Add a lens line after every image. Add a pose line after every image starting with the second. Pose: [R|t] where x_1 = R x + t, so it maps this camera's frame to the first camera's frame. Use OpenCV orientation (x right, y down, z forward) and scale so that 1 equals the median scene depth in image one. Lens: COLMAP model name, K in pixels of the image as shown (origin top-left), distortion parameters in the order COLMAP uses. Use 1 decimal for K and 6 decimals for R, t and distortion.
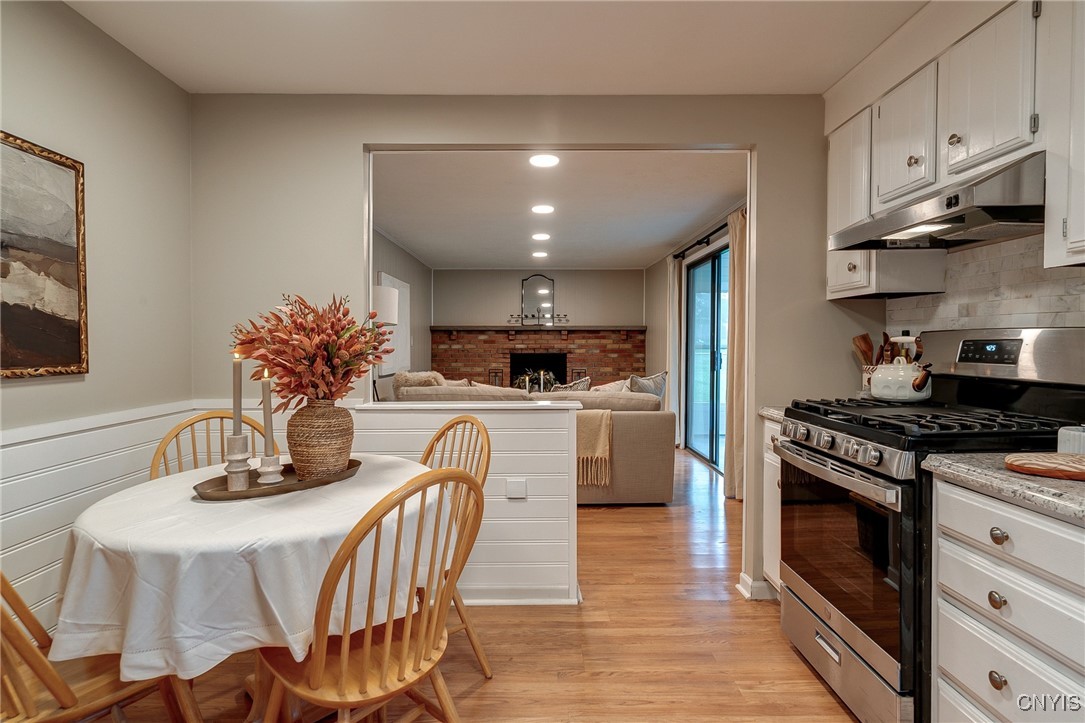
lens RADIAL K [[526.0, 0, 542.4], [0, 526.0, 354.8], [0, 0, 1]] dist [0.000584, 0.000005]
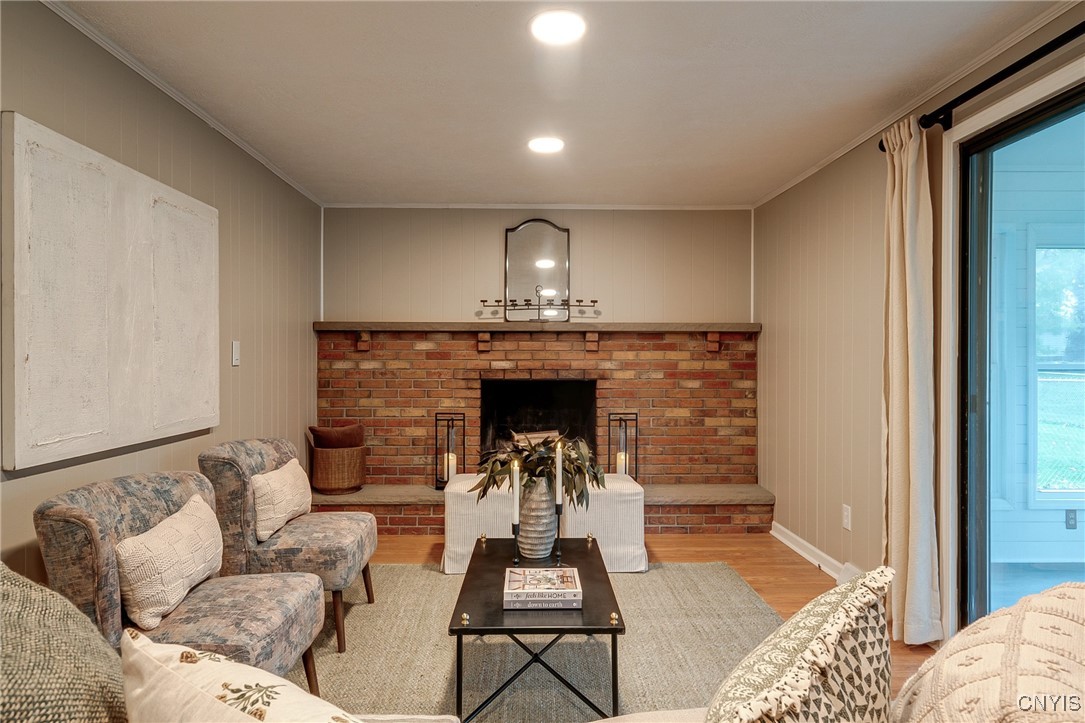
lens RADIAL K [[616.5, 0, 539.8], [0, 616.5, 362.9], [0, 0, 1]] dist [-0.000104, 0.000023]
pose [[0.999924, 0.002465, 0.012096, -0.013175], [-0.002293, 0.999896, -0.014216, -0.009765], [-0.012130, 0.014187, 0.999826, 0.429008]]
